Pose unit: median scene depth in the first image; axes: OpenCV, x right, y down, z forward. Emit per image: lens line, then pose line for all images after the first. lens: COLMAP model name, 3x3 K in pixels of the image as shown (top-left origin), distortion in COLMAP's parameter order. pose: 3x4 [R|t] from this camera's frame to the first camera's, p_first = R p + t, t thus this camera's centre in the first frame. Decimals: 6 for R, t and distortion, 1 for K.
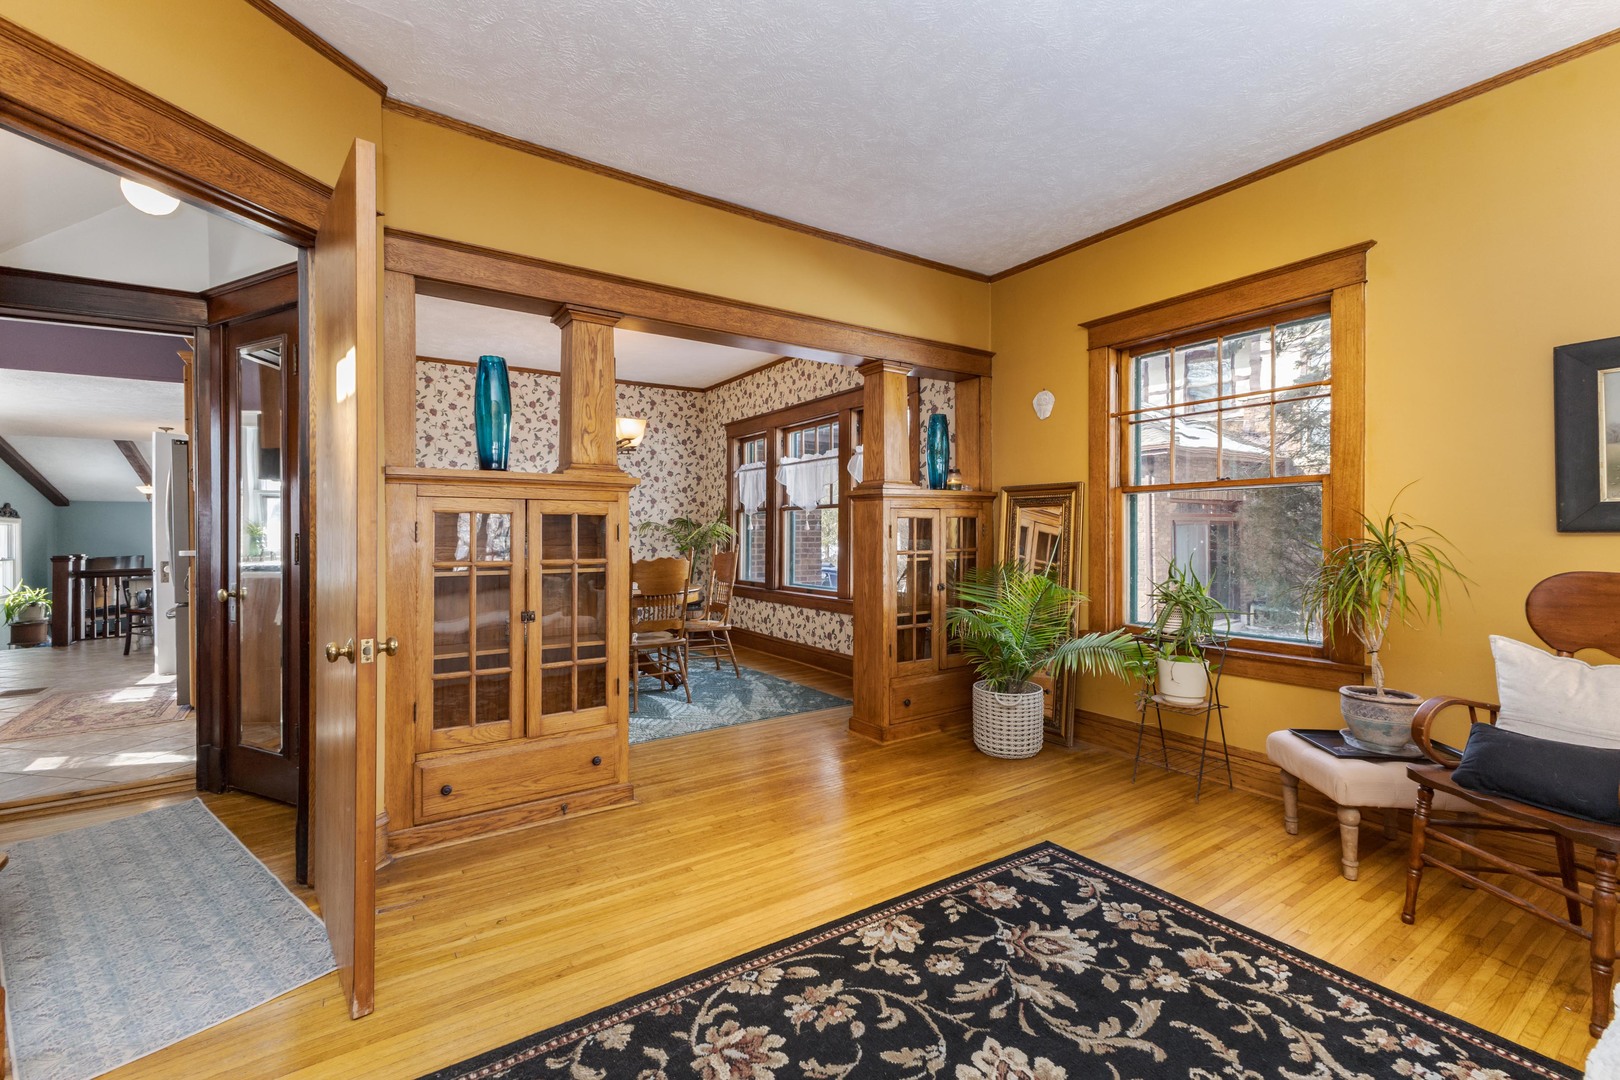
lens RADIAL K [[698.5, 0, 810.0], [0, 698.5, 540.0], [0, 0, 1]] dist [0.008843, -0.000462]
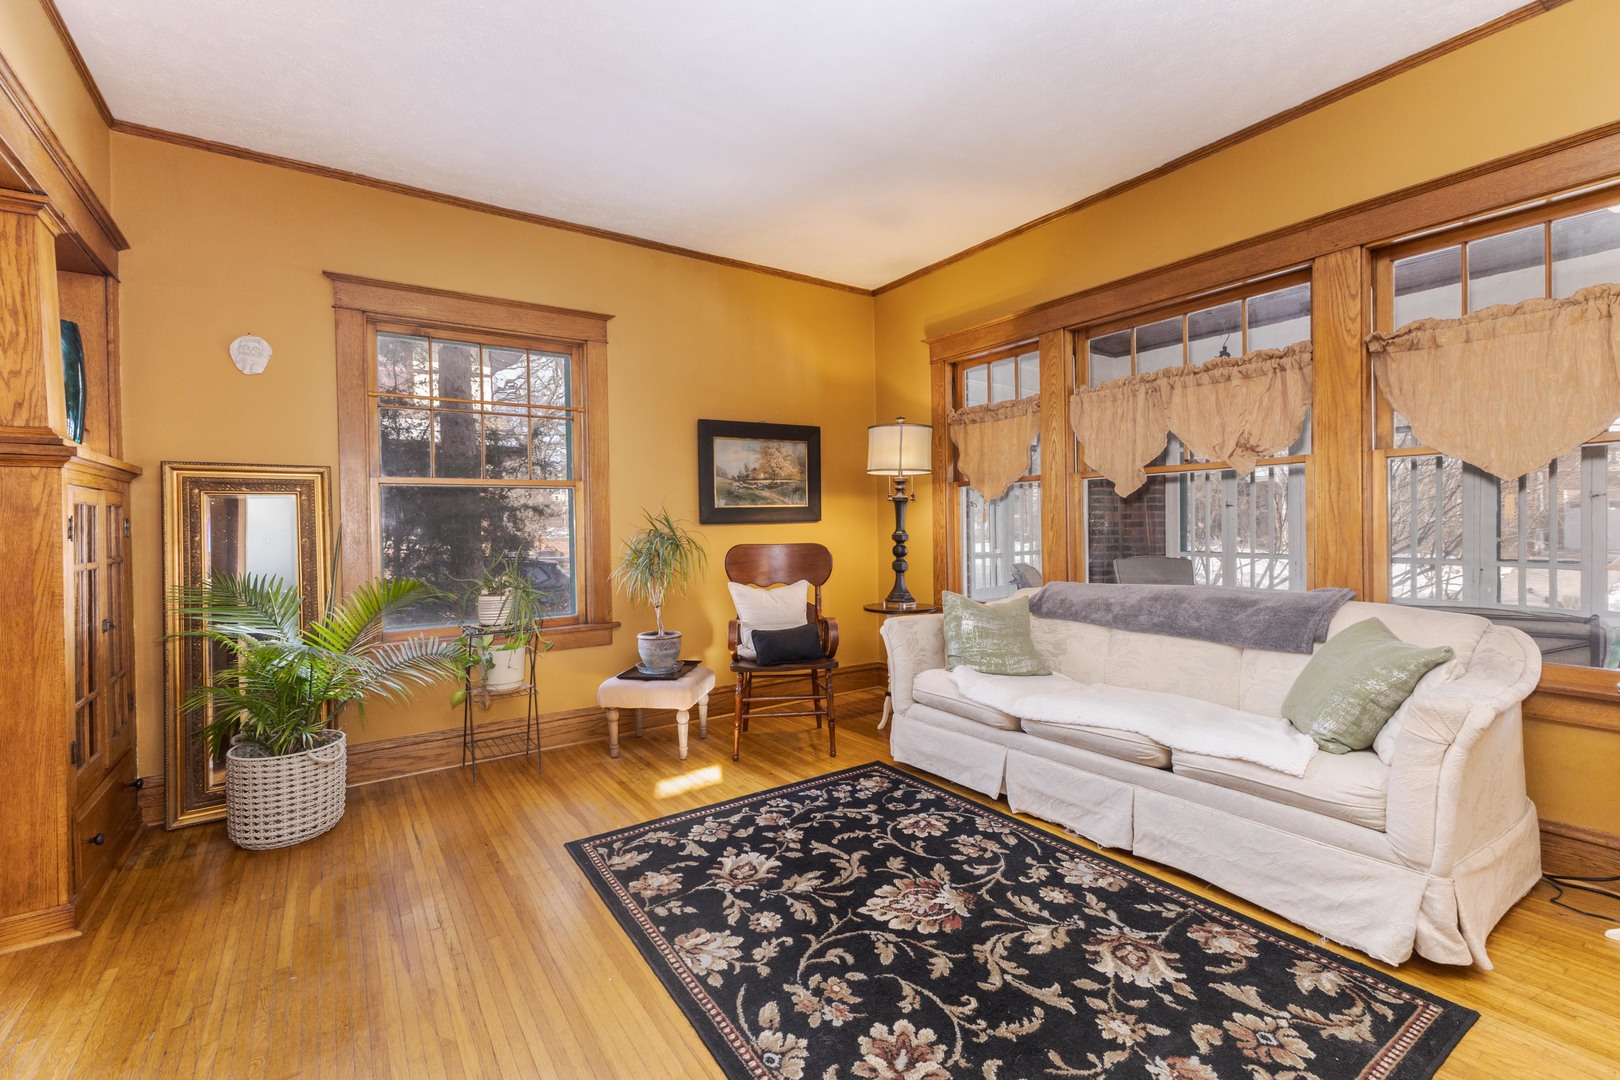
lens RADIAL K [[698.5, 0, 810.0], [0, 698.5, 540.0], [0, 0, 1]] dist [0.008843, -0.000462]
pose [[-0.005336, -0.018966, 0.999806, -0.873808], [0.026085, 0.999477, 0.019099, 0.002531], [-0.999645, 0.026182, -0.004838, 0.926009]]
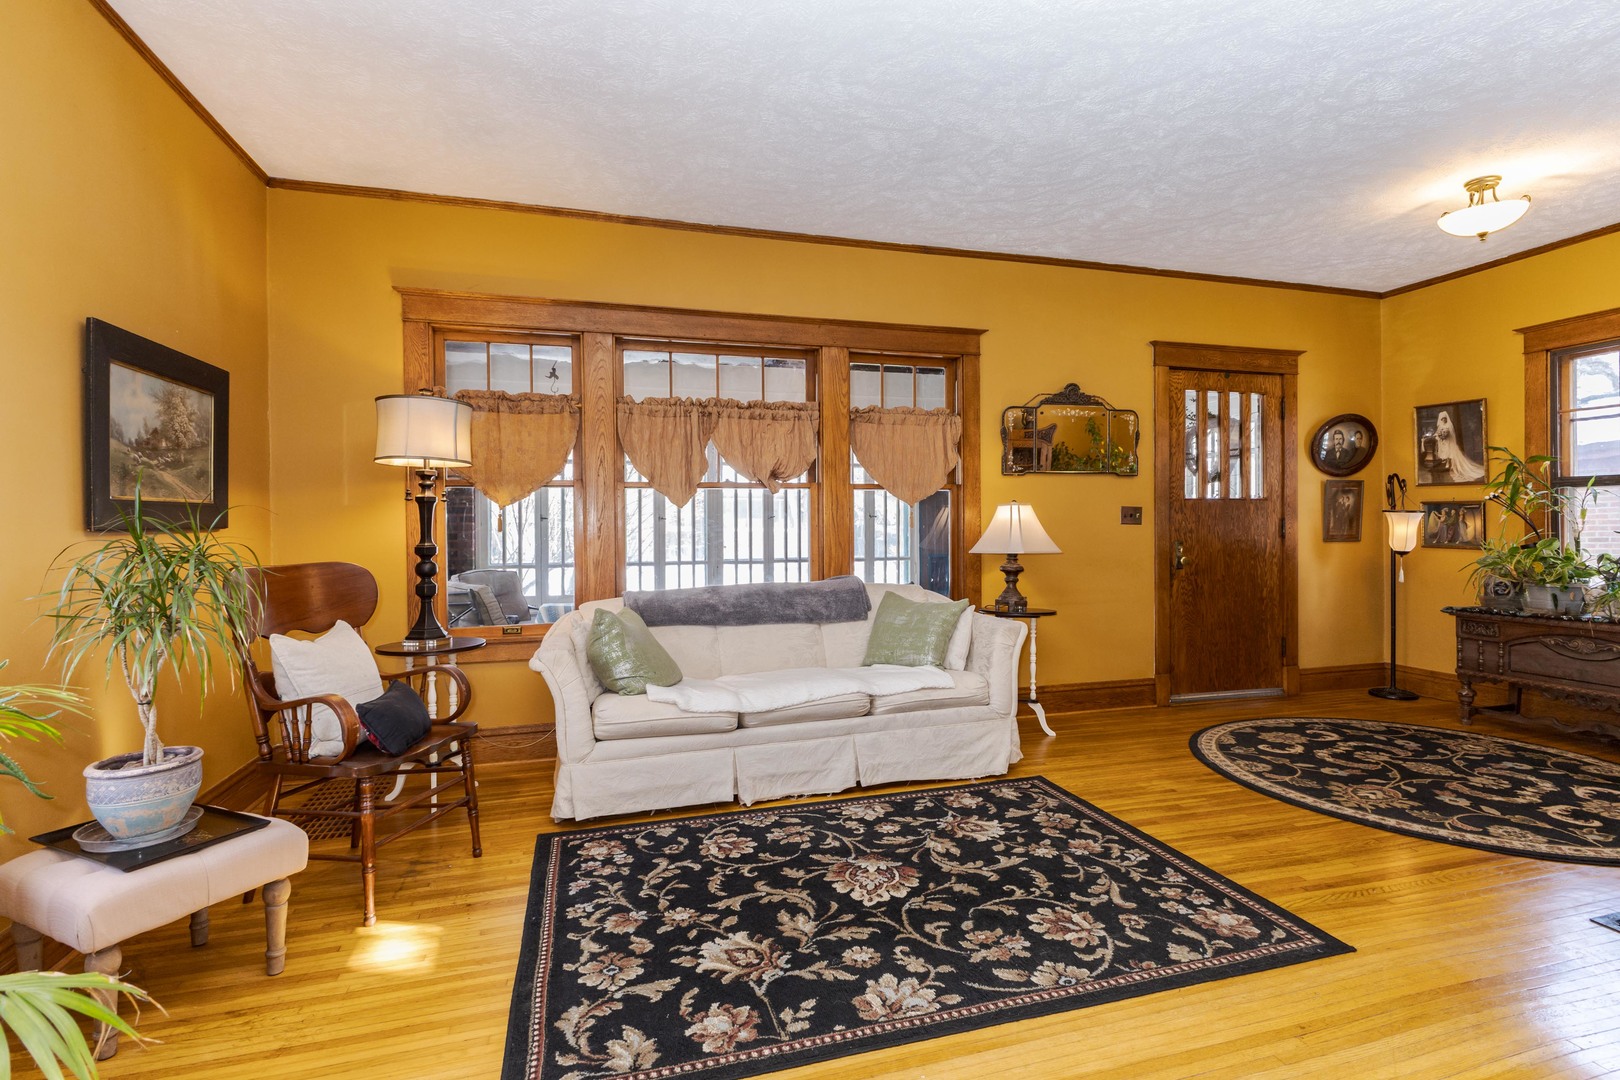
lens RADIAL K [[767.5, 0, 810.0], [0, 767.5, 540.0], [0, 0, 1]] dist [-0.000178, 0.000074]
pose [[-0.950911, 0.009341, 0.309324, -0.079410], [0.018162, 0.999506, 0.025648, -0.010780], [-0.308932, 0.030007, -0.950611, 2.043035]]
